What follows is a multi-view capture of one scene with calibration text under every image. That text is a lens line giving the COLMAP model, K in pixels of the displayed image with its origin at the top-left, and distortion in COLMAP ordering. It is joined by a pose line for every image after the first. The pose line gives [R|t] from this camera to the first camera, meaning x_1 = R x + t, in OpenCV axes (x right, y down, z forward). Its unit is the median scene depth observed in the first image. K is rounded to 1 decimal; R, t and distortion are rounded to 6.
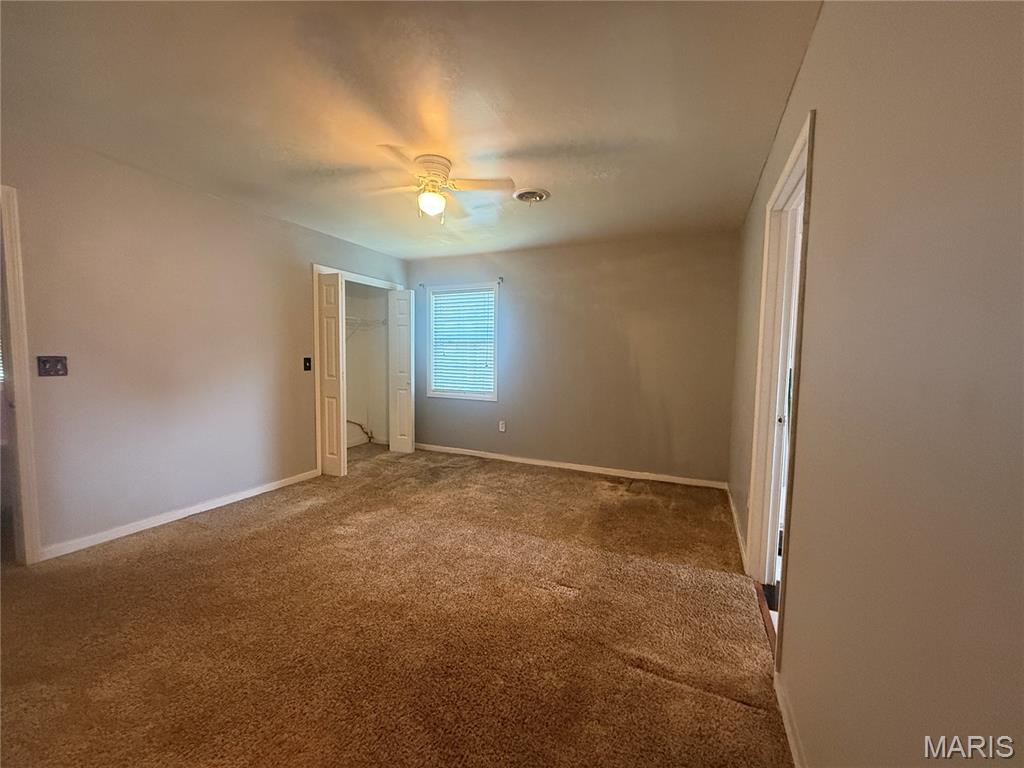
lens RADIAL K [[407.3, 0, 512.0], [0, 407.3, 384.0], [0, 0, 1]] dist [-0.007463, 0.000409]
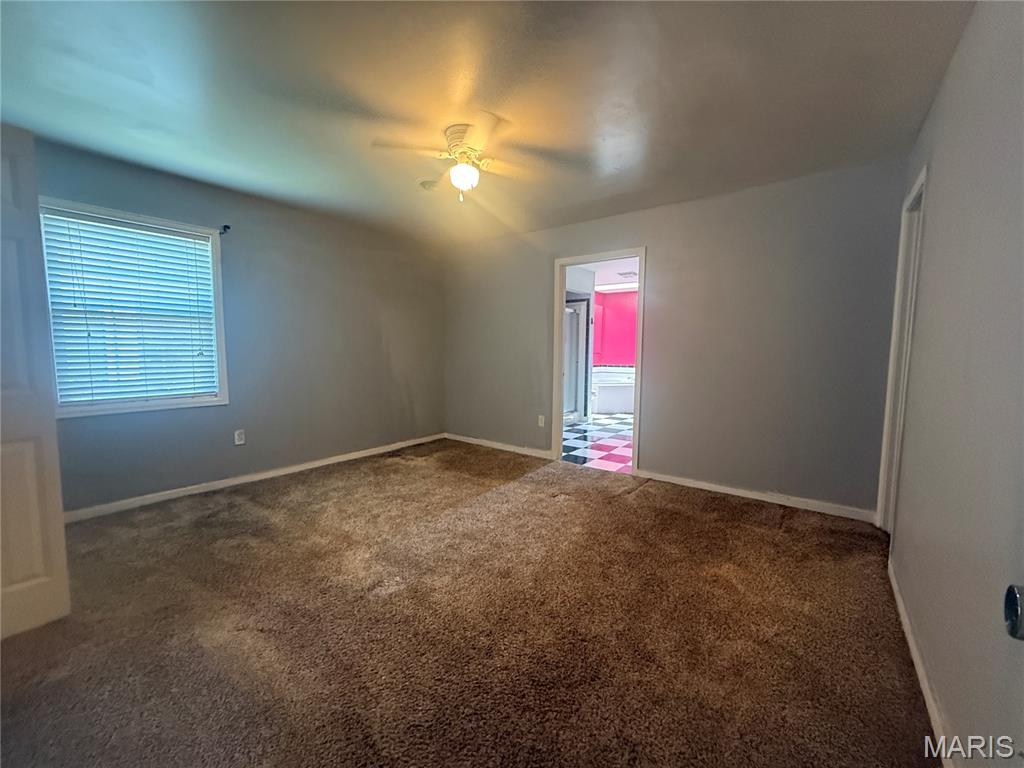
lens RADIAL K [[407.3, 0, 512.0], [0, 407.3, 384.0], [0, 0, 1]] dist [-0.007463, 0.000409]
pose [[0.228609, -0.100613, 0.968305, -0.728757], [0.056144, 0.994352, 0.090064, -0.033256], [-0.971898, 0.033775, 0.232967, 0.438787]]
